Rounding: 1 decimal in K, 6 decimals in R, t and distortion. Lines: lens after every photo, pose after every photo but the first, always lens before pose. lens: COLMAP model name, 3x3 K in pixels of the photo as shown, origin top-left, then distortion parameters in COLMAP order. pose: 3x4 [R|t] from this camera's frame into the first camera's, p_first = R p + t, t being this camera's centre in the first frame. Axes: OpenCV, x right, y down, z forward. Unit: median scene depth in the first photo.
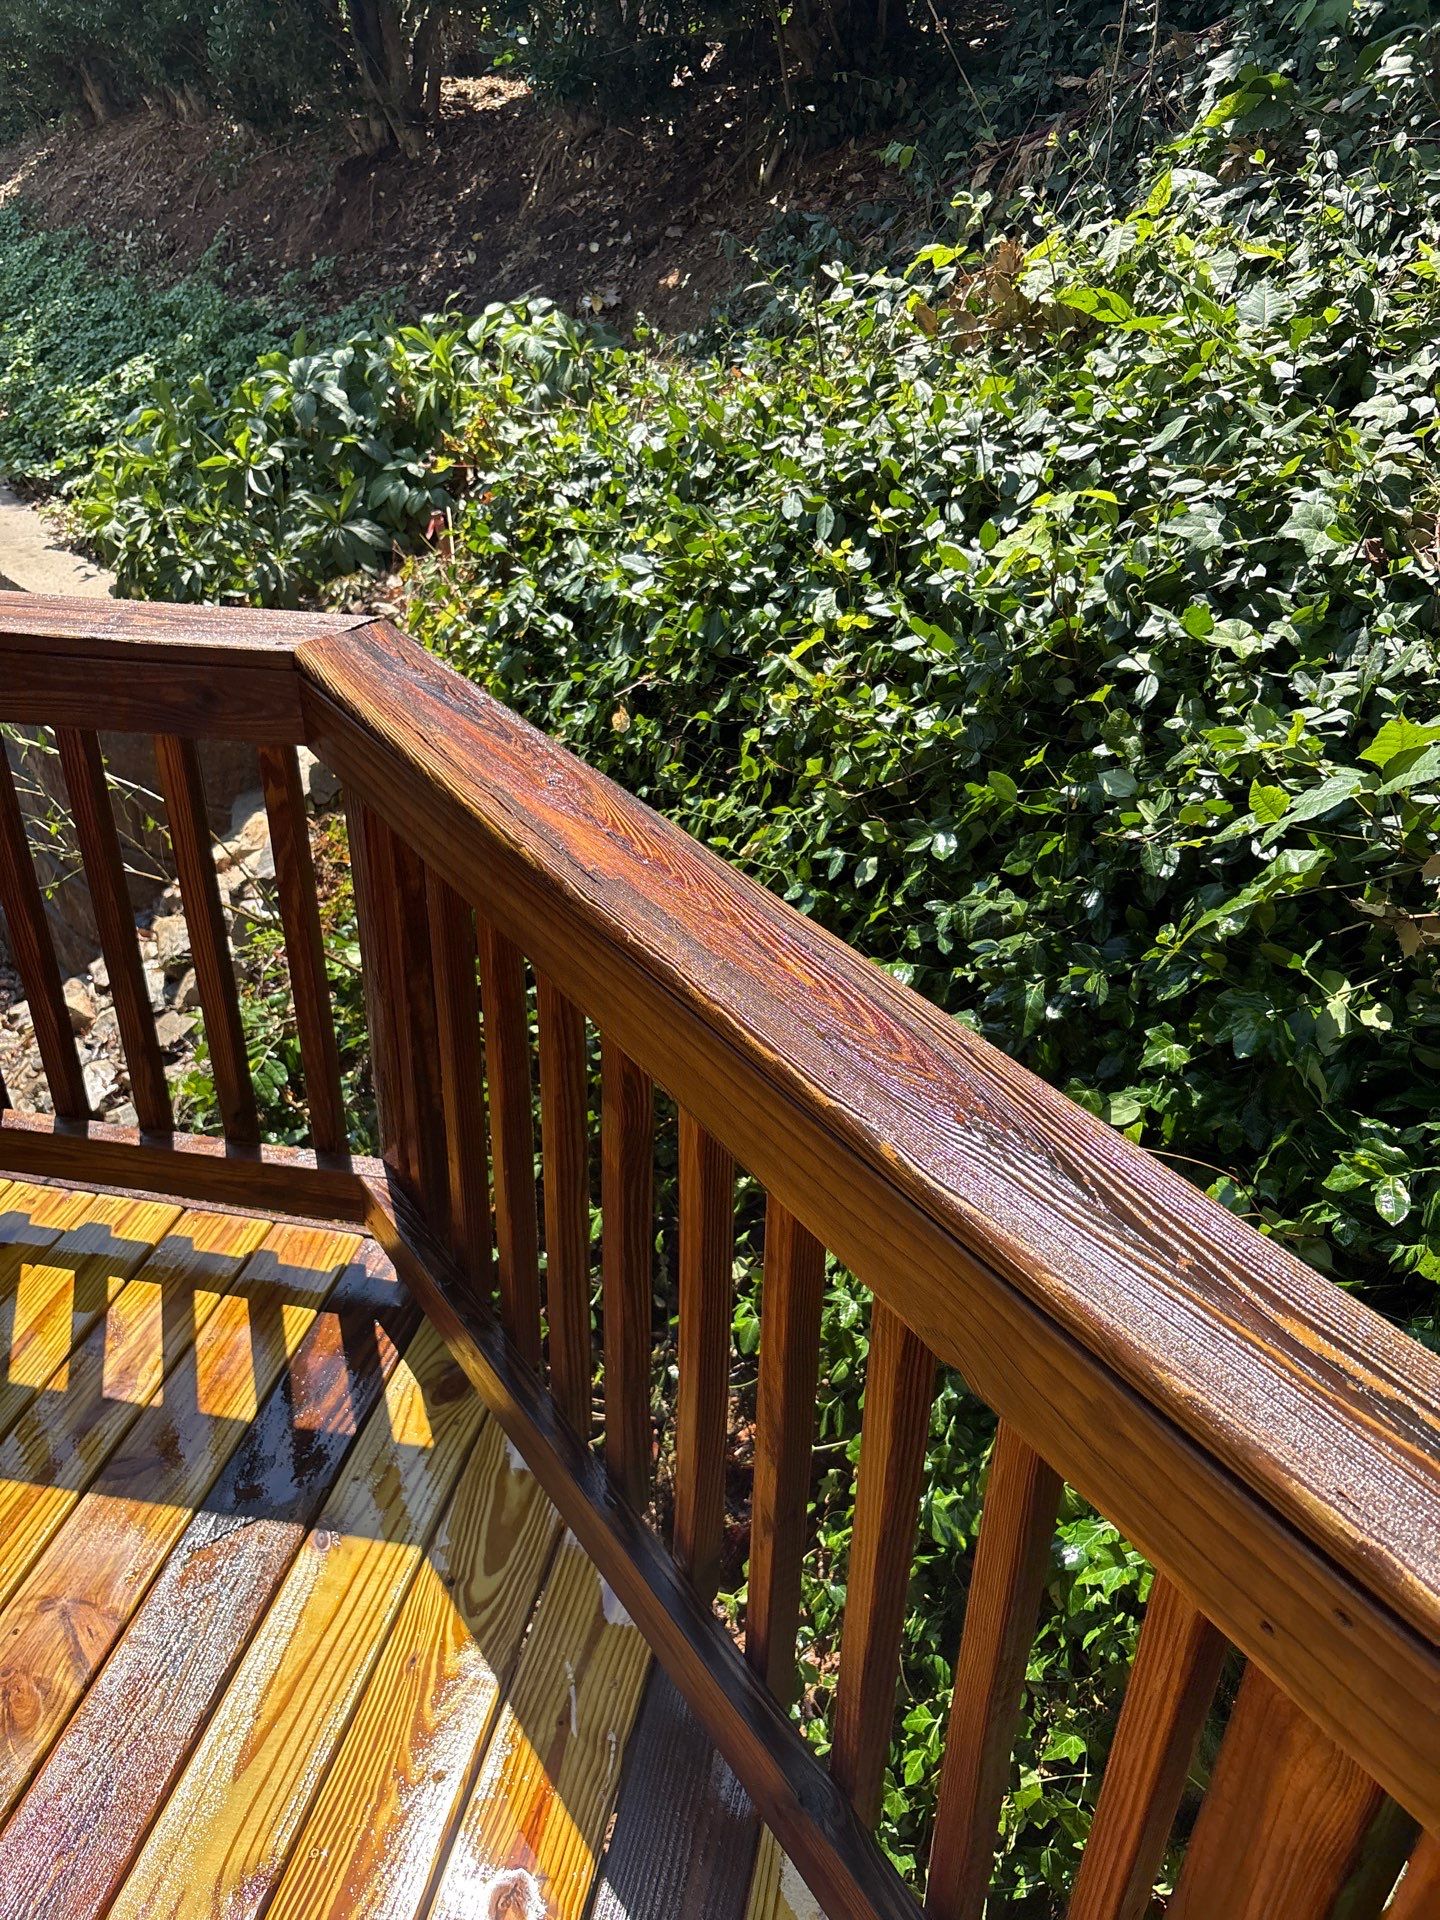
lens RADIAL K [[1464.8, 0, 712.9], [0, 1464.8, 954.8], [0, 0, 1]] dist [0.029202, -0.020667]
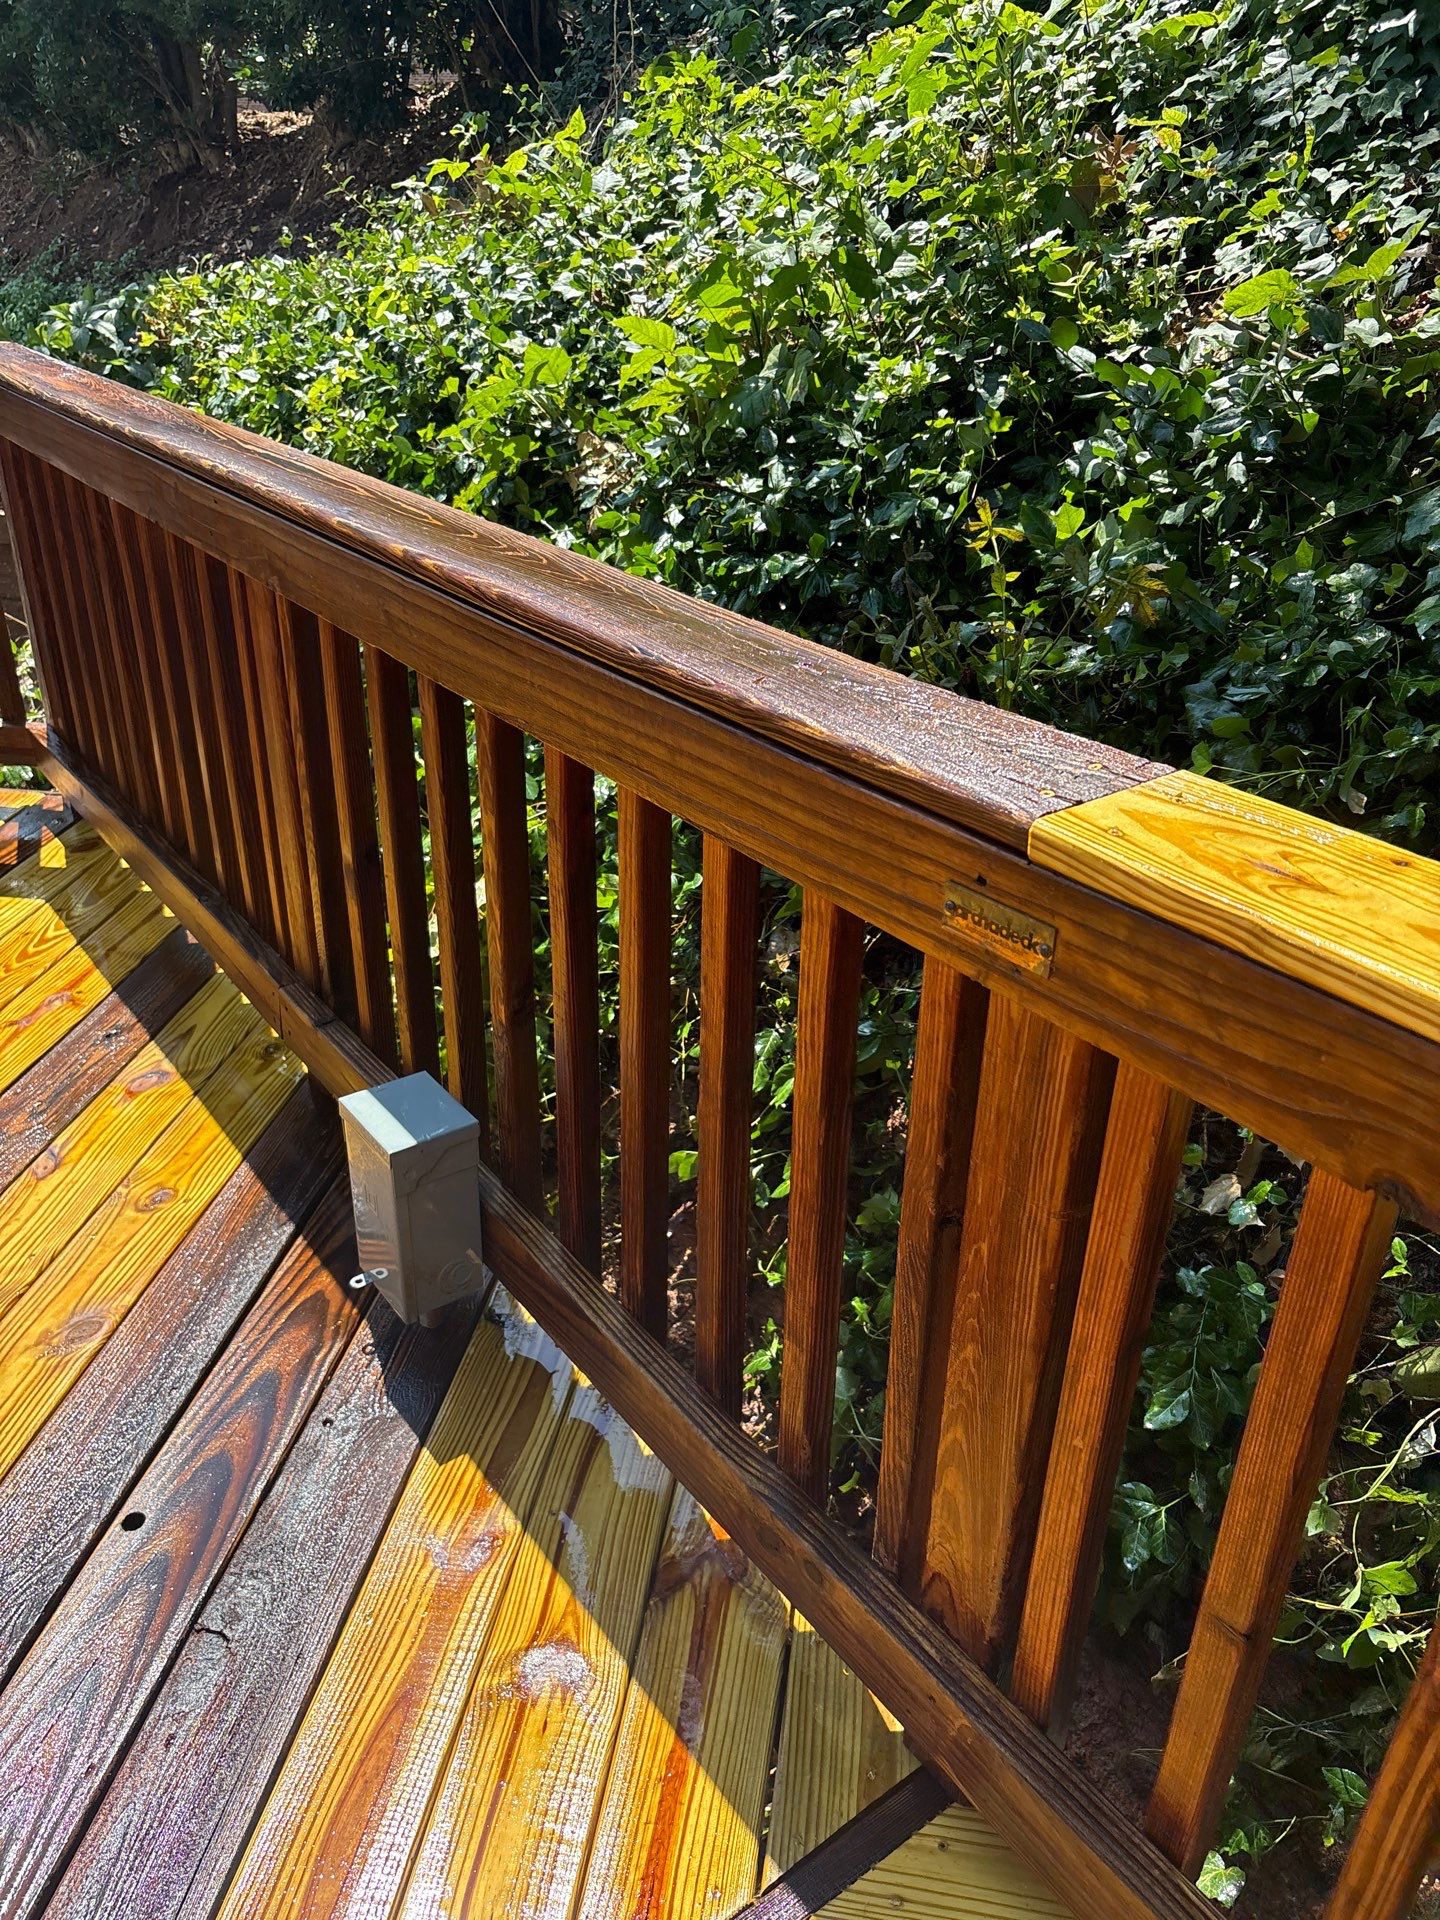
lens RADIAL K [[1464.8, 0, 721.5], [0, 1464.8, 968.8], [0, 0, 1]] dist [0.029202, -0.020667]
pose [[0.998268, -0.024549, 0.053456, 0.183228], [0.026429, 0.999046, -0.034751, 0.219599], [-0.052552, 0.036104, 0.997965, -0.265277]]
